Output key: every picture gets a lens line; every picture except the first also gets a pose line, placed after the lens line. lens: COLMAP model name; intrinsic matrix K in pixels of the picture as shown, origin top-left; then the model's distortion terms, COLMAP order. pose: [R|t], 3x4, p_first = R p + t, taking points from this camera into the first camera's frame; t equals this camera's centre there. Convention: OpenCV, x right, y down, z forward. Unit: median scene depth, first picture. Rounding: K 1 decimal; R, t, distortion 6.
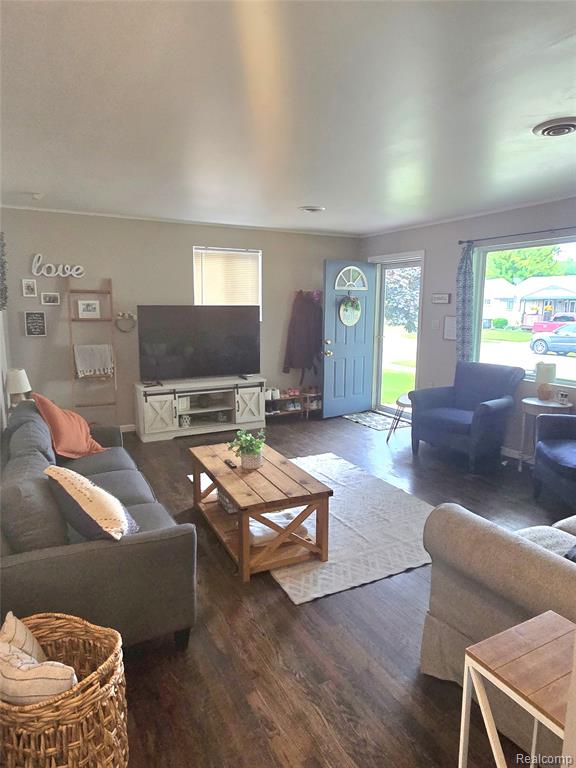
lens RADIAL K [[467.7, 0, 288.0], [0, 467.7, 384.0], [0, 0, 1]] dist [-0.001864, -0.000385]
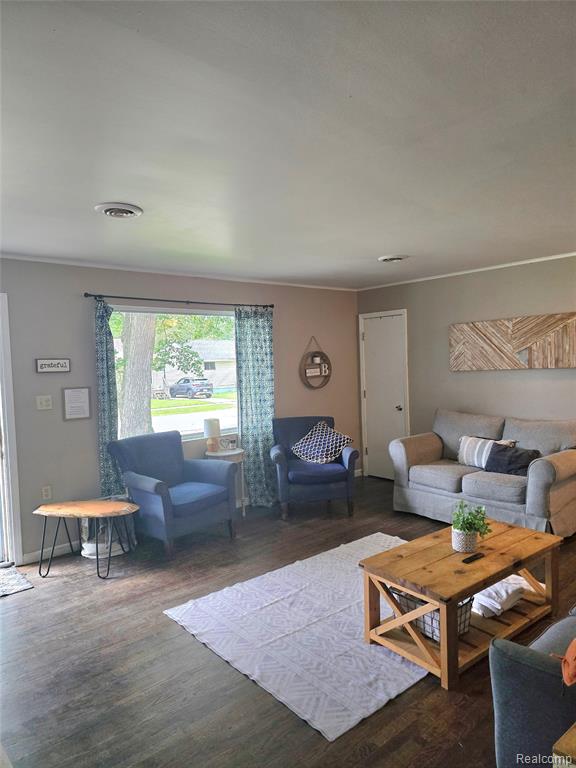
lens RADIAL K [[508.4, 0, 292.2], [0, 508.4, 385.5], [0, 0, 1]] dist [0.085613, -0.082758]
pose [[-0.216338, -0.056773, 0.974666, -0.702736], [0.190611, 0.976641, 0.099196, -0.213890], [-0.957531, 0.207242, -0.200463, 1.078444]]
